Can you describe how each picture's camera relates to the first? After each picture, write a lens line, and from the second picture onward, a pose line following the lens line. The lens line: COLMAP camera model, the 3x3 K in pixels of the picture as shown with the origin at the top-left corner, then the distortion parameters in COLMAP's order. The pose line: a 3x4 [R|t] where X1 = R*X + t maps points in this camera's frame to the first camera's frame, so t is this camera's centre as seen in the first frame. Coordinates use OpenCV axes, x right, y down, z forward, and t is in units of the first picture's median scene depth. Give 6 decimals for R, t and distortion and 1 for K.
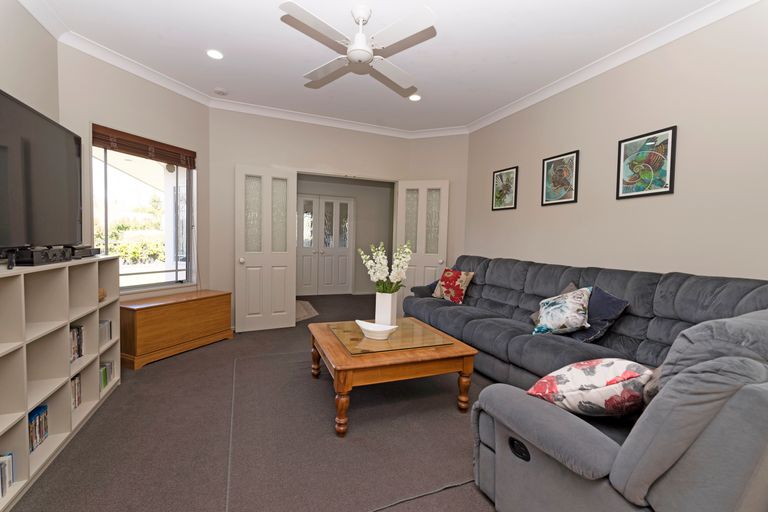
lens RADIAL K [[332.1, 0, 385.3], [0, 332.1, 254.8], [0, 0, 1]] dist [-0.000148, -0.000661]
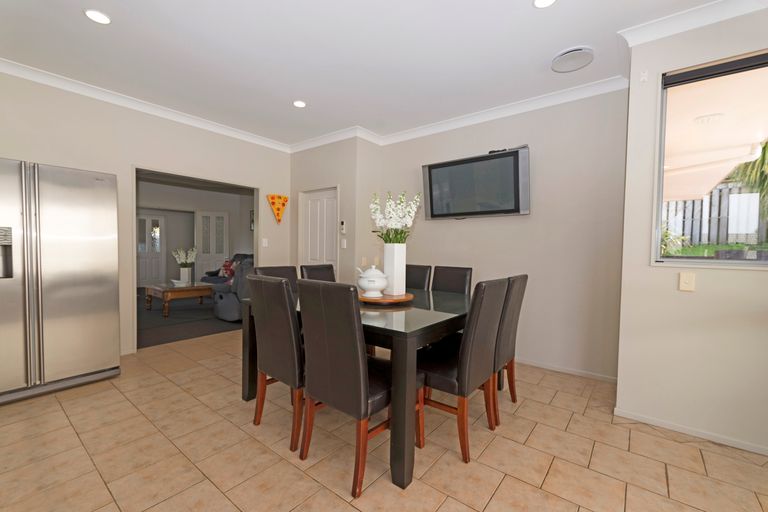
lens RADIAL K [[332.1, 0, 385.2], [0, 332.1, 249.8], [0, 0, 1]] dist [-0.000148, -0.000661]
pose [[0.876689, -0.031962, 0.479995, 0.076095], [0.047860, 0.998635, -0.020918, 0.064442], [-0.478671, 0.041311, 0.877022, -1.120964]]
